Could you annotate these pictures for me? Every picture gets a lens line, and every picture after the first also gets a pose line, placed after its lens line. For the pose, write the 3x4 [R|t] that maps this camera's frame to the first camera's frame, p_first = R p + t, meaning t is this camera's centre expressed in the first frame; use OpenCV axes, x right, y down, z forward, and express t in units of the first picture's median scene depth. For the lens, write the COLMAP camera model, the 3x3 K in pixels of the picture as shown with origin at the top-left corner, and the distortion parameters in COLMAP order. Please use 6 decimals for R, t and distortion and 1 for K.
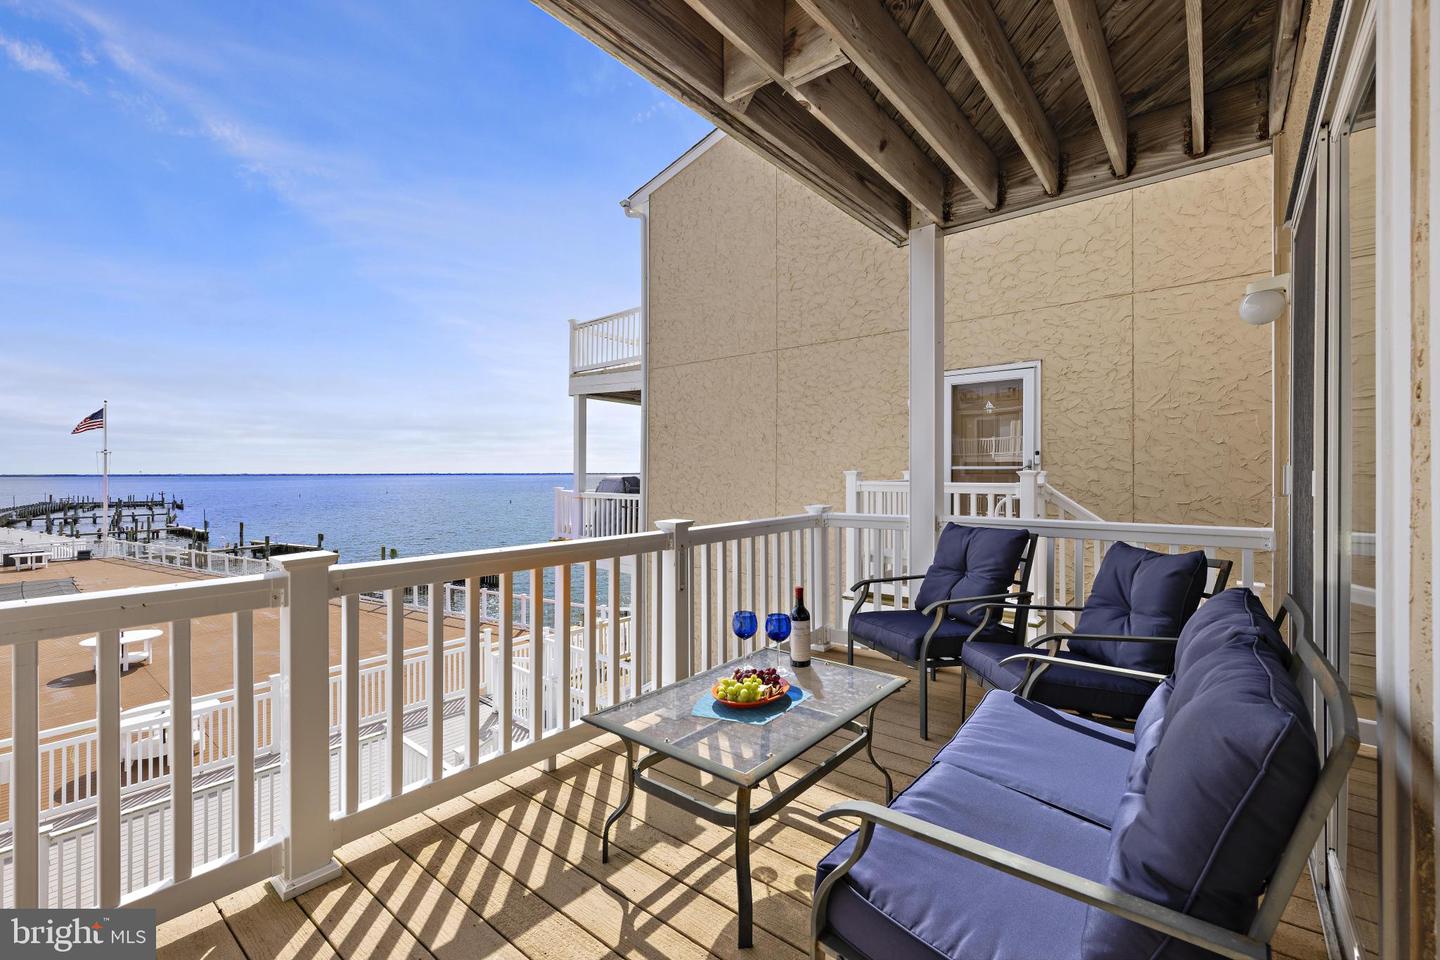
lens RADIAL K [[597.7, 0, 723.6], [0, 597.7, 468.8], [0, 0, 1]] dist [0.002889, -0.001379]
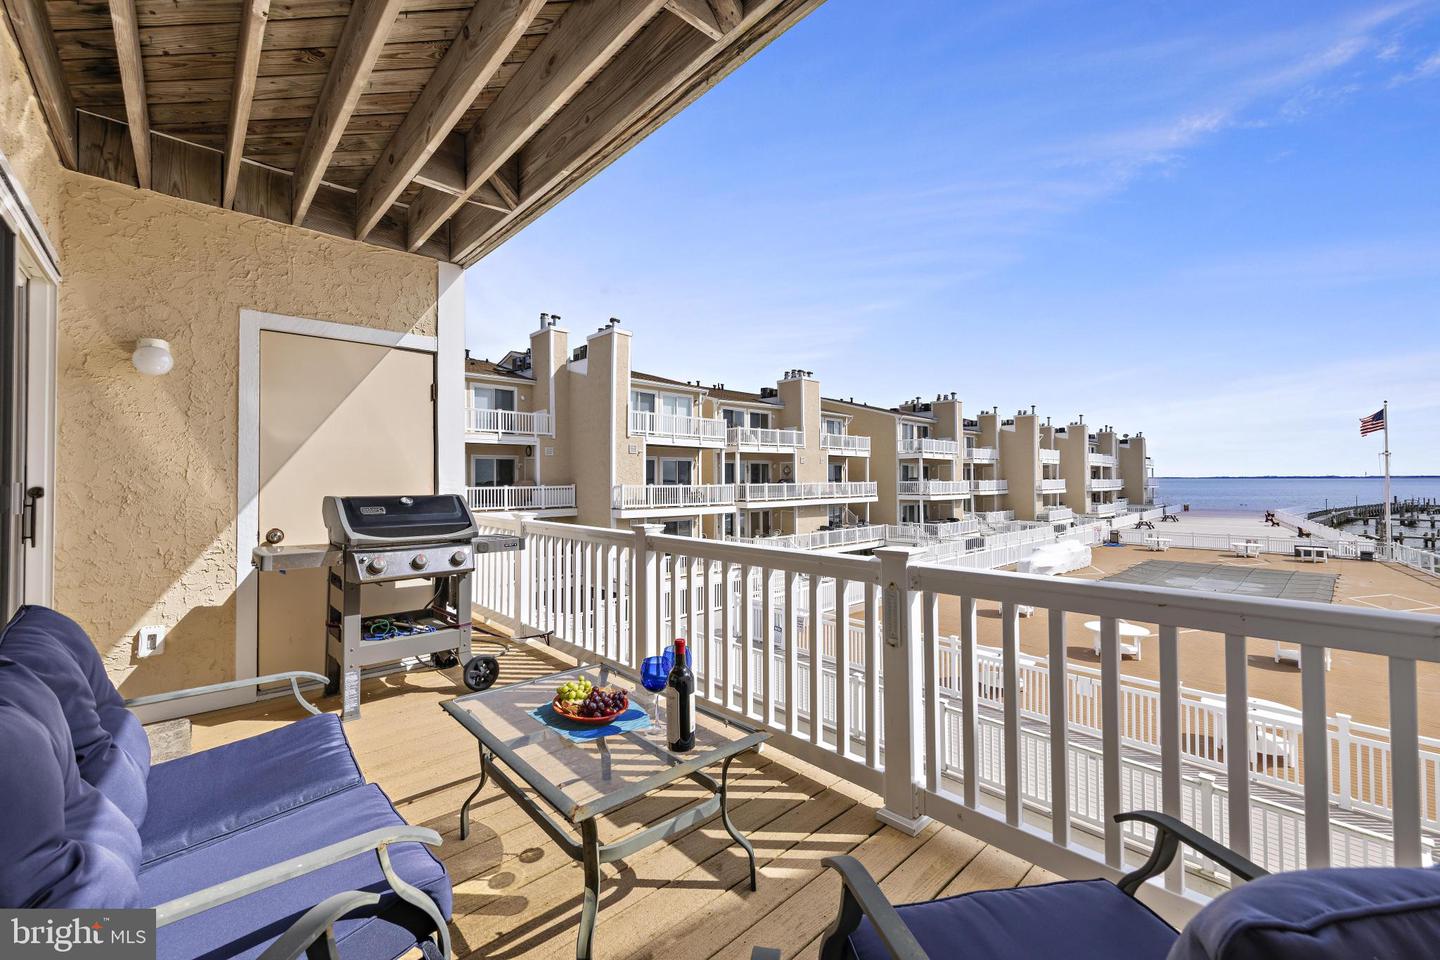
lens RADIAL K [[597.7, 0, 724.3], [0, 597.7, 477.9], [0, 0, 1]] dist [0.002889, -0.001379]
pose [[-0.158886, 0.010800, -0.987238, 0.086259], [0.004385, 0.999938, 0.010234, -0.000967], [0.987287, -0.002703, -0.158923, 0.117309]]
